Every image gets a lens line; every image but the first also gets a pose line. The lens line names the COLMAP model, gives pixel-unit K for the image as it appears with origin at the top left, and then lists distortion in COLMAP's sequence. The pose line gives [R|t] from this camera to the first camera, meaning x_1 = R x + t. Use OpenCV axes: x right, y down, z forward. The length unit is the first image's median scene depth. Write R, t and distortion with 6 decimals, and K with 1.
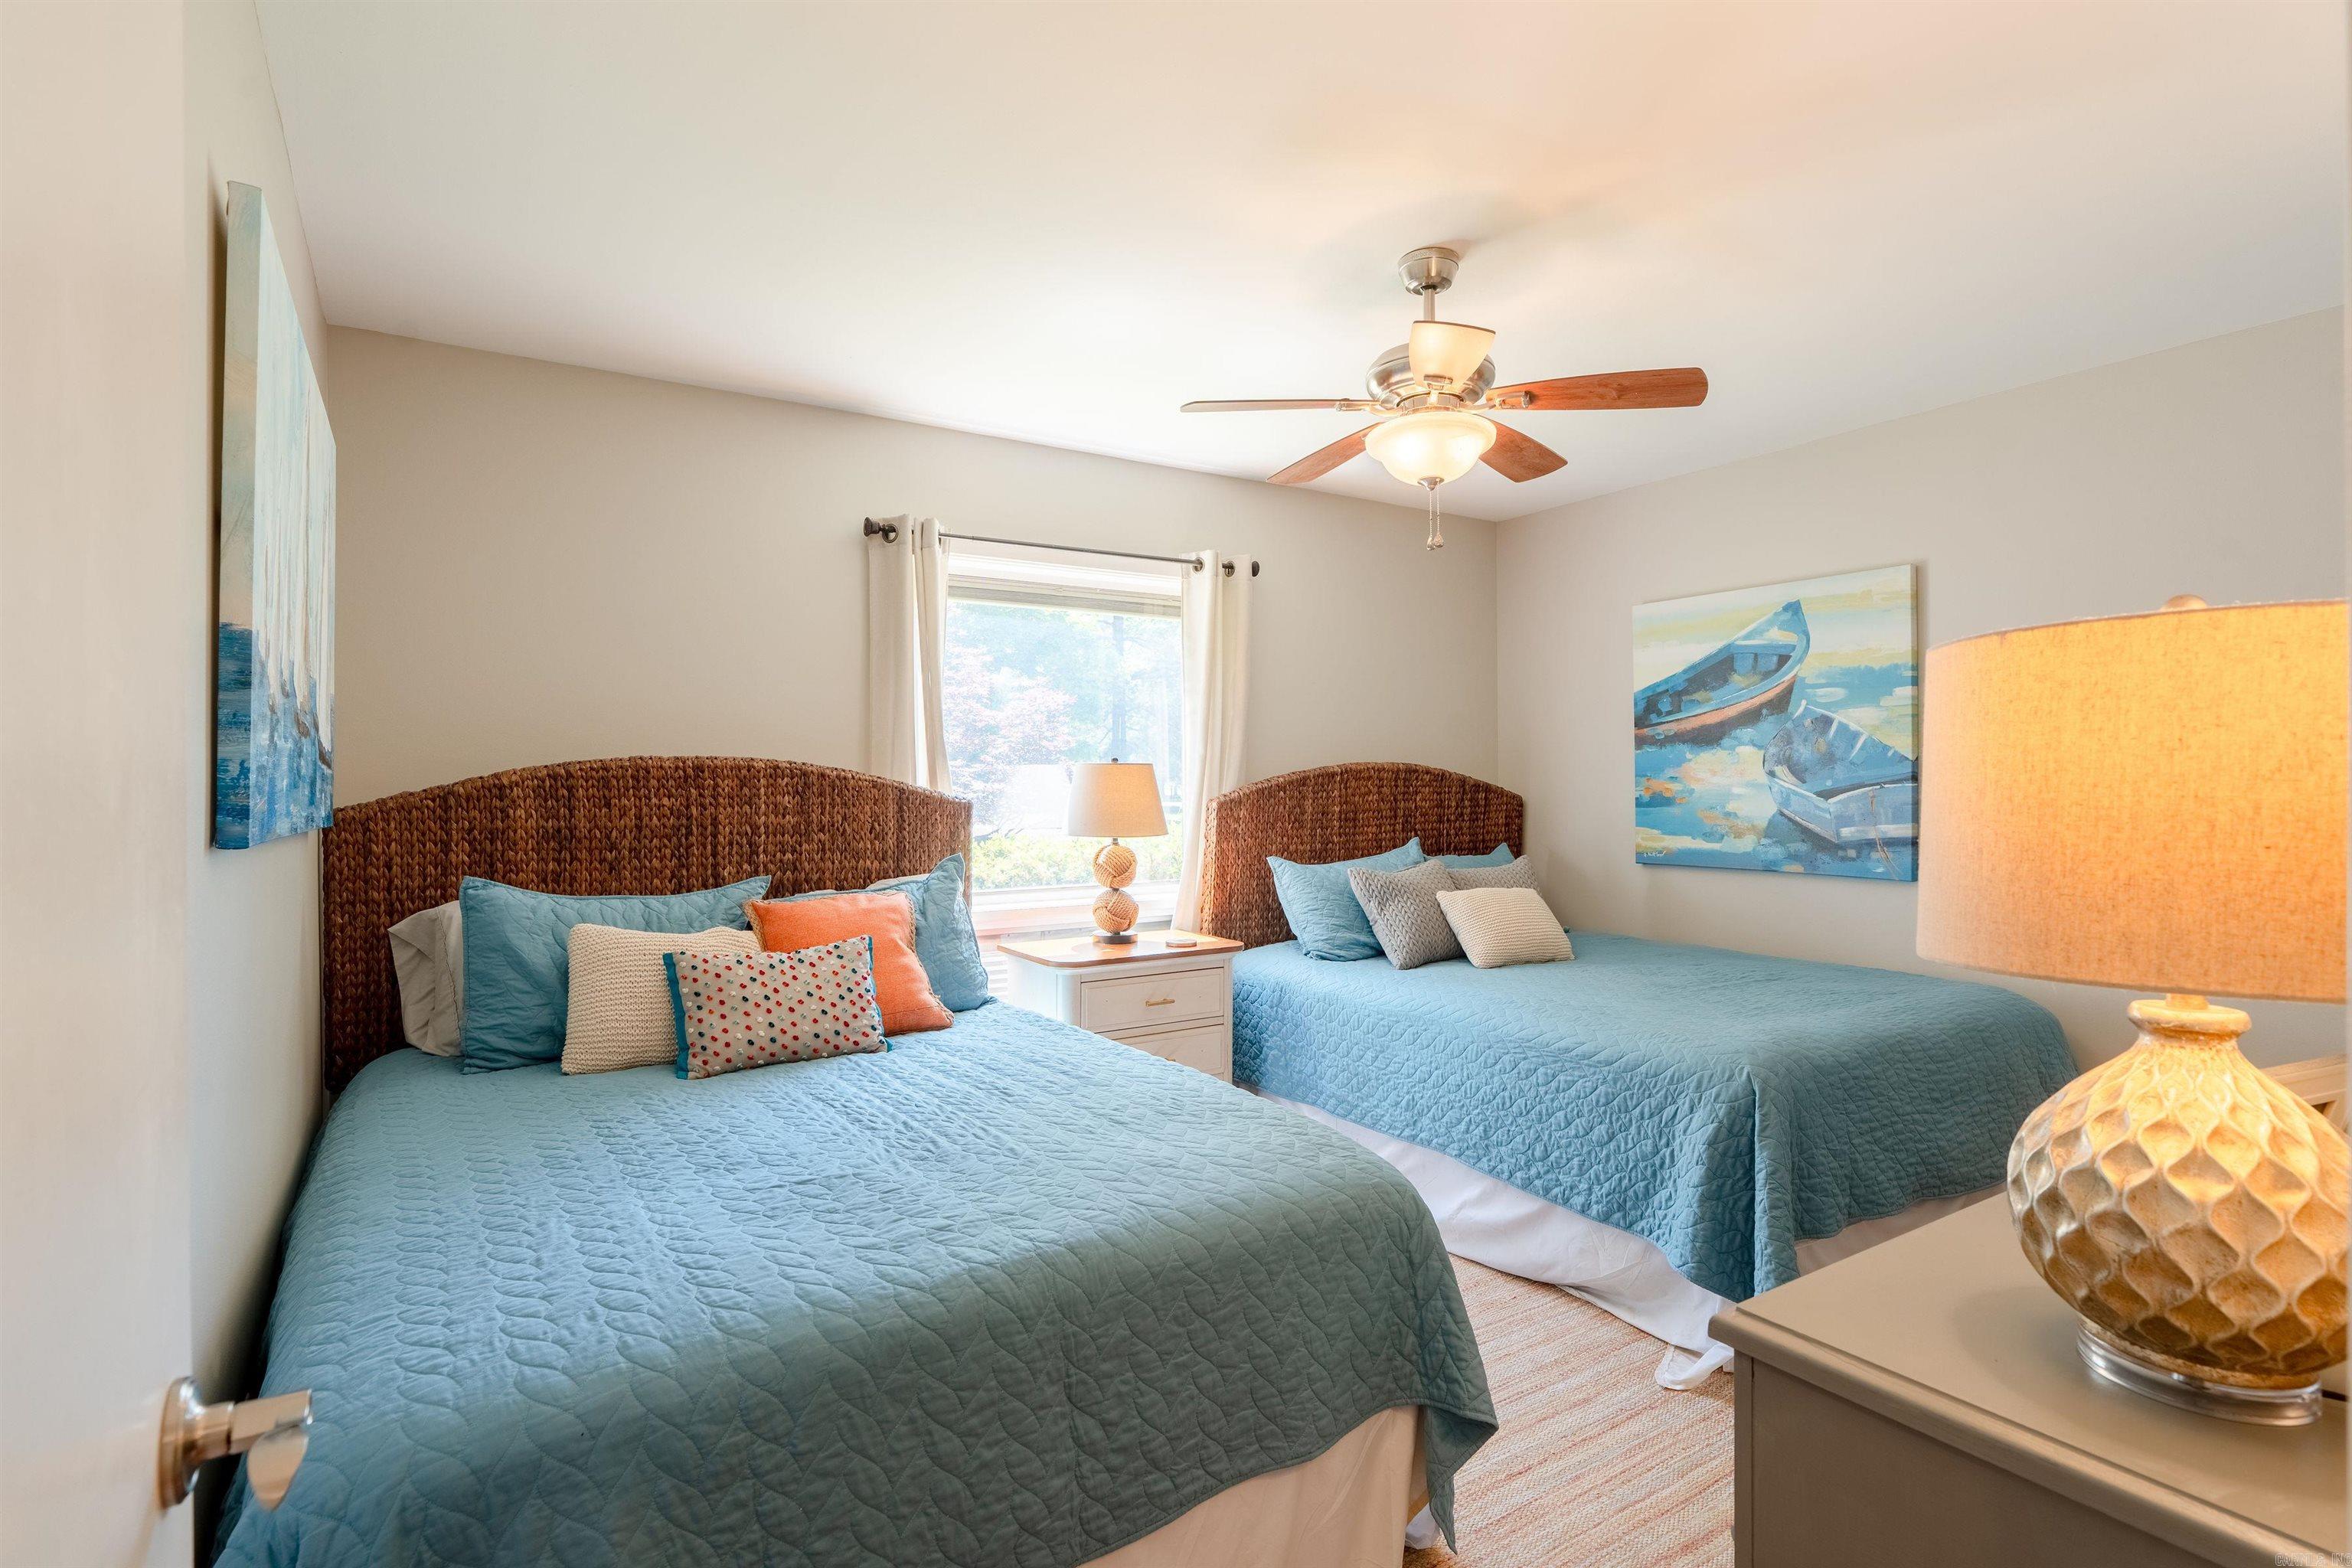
lens RADIAL K [[1138.7, 0, 1176.0], [0, 1138.7, 784.0], [0, 0, 1]] dist [0.000339, 0.000014]
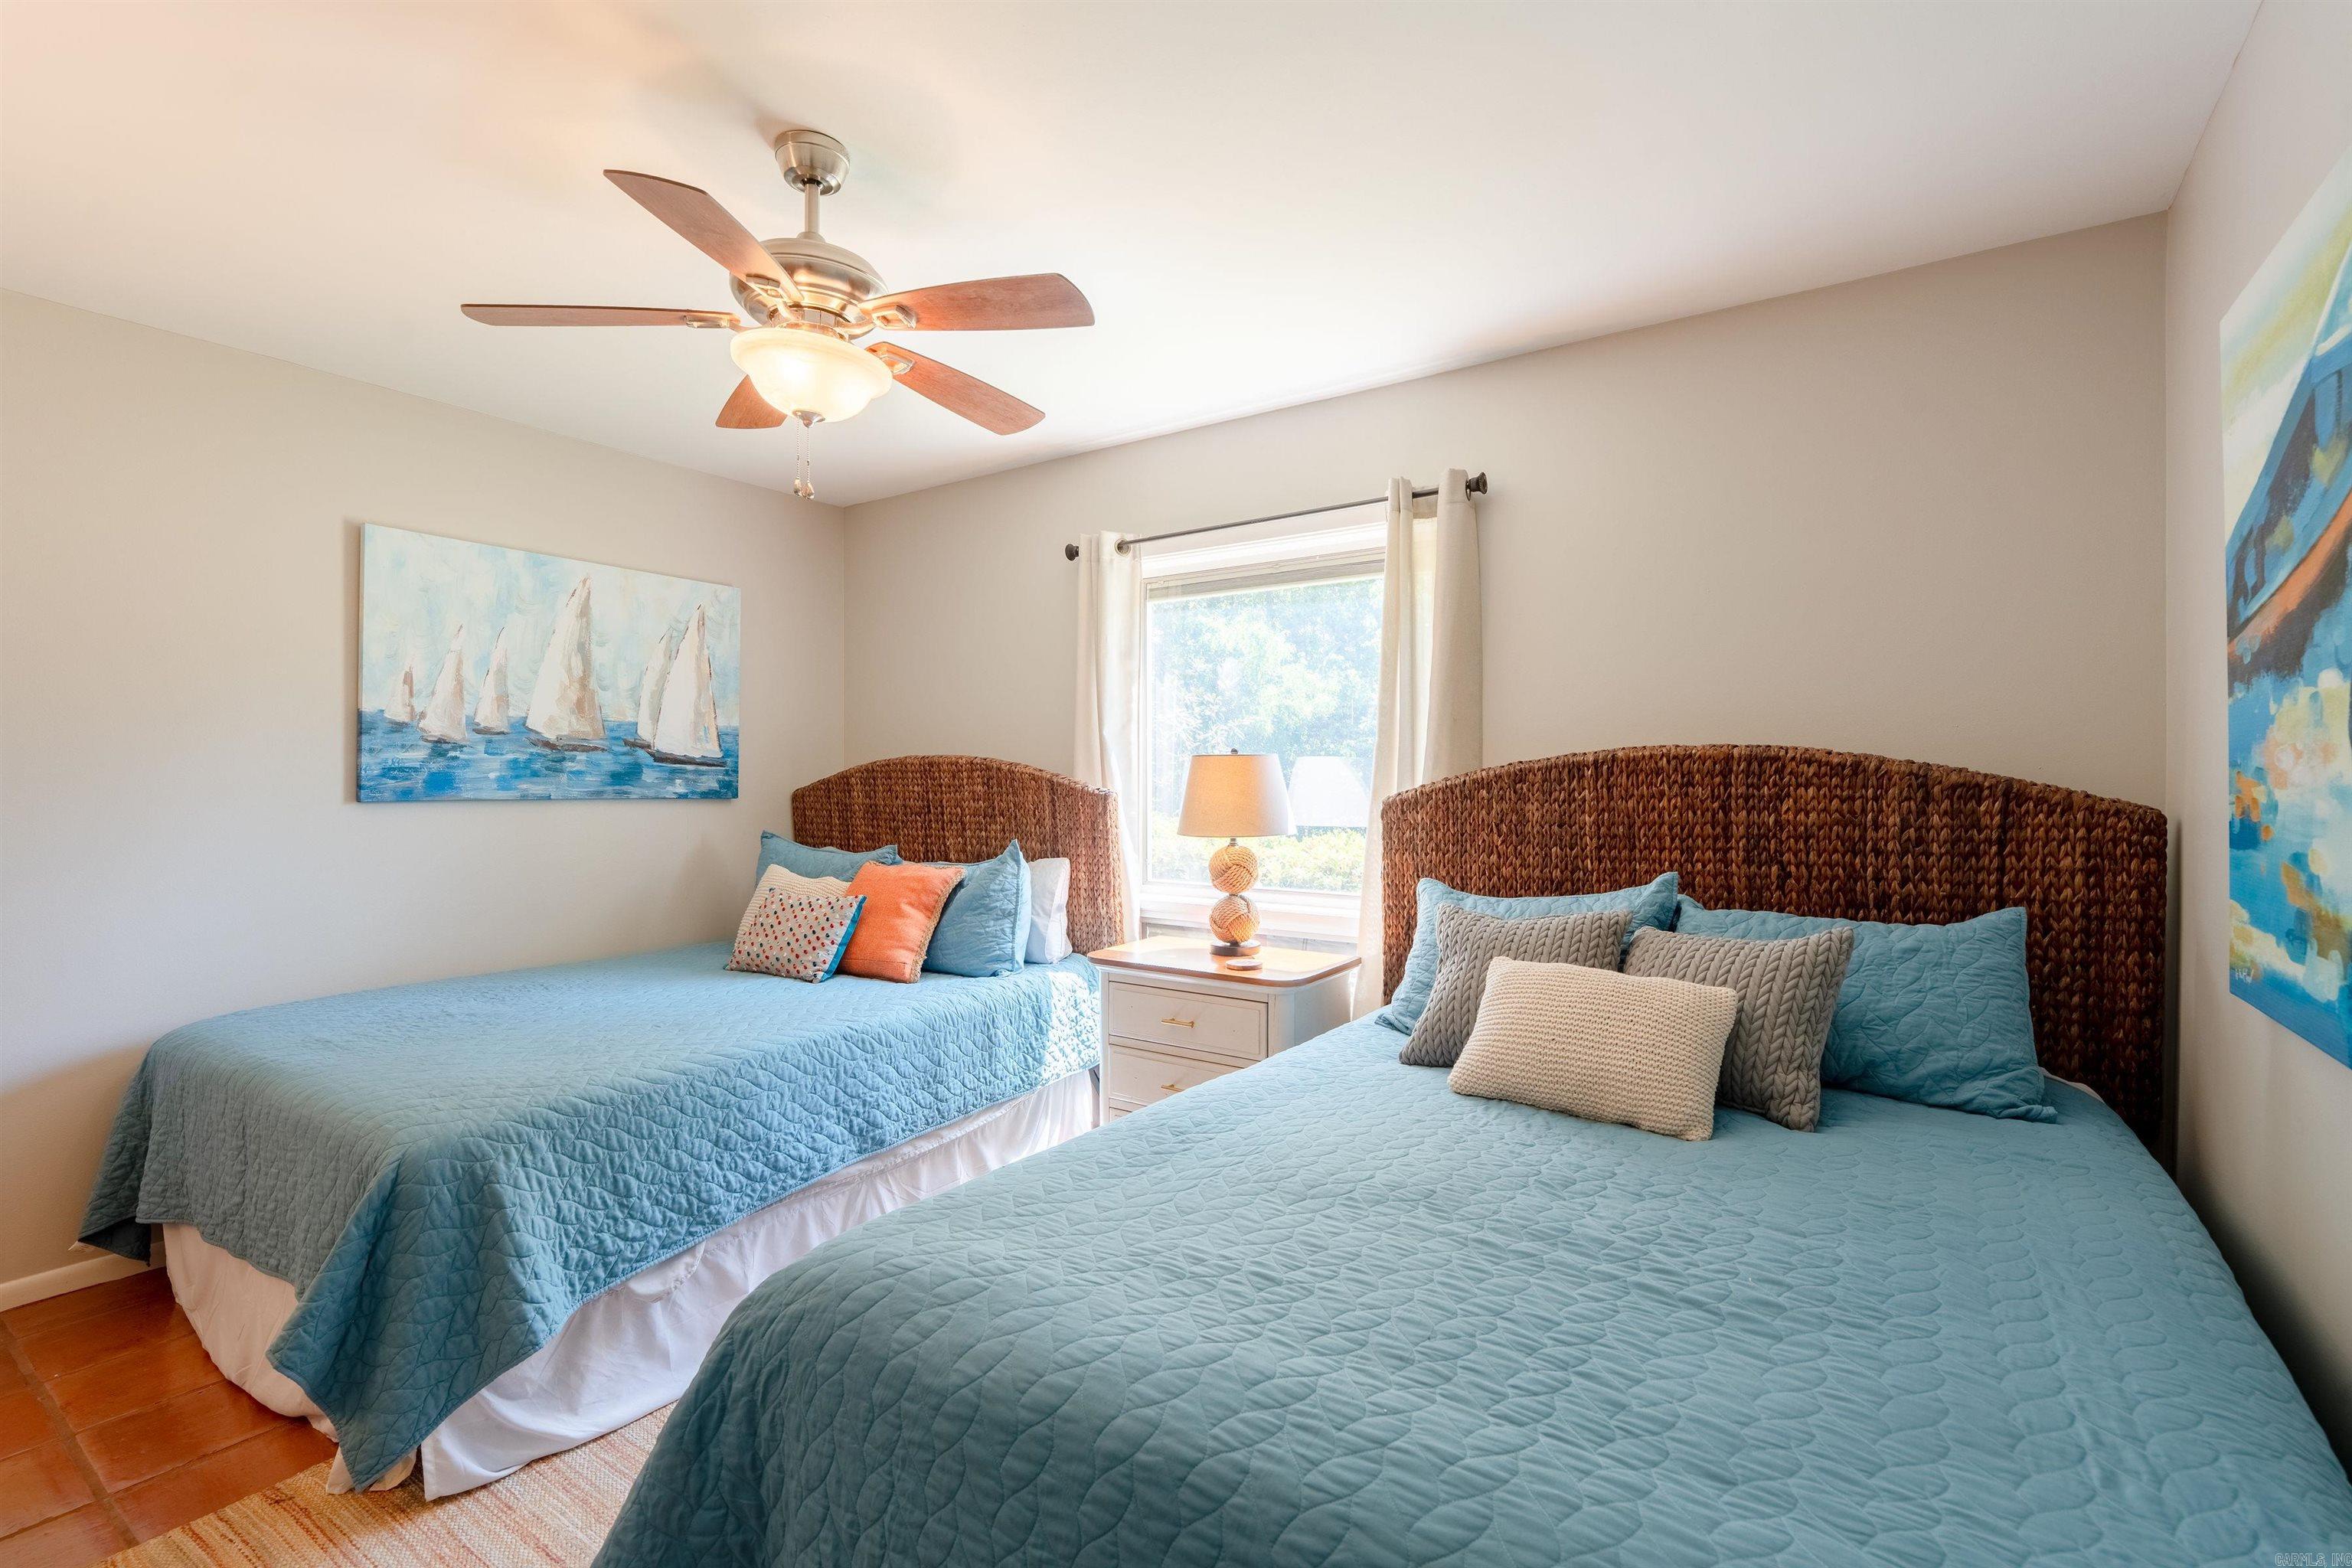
lens RADIAL K [[1053.6, 0, 1173.3], [0, 1053.6, 781.7], [0, 0, 1]] dist [-0.007187, 0.003165]
pose [[0.397169, 0.011035, -0.917679, 0.696690], [-0.002851, 0.999938, 0.010790, -0.005947], [0.917741, -0.001669, 0.397176, 0.625981]]
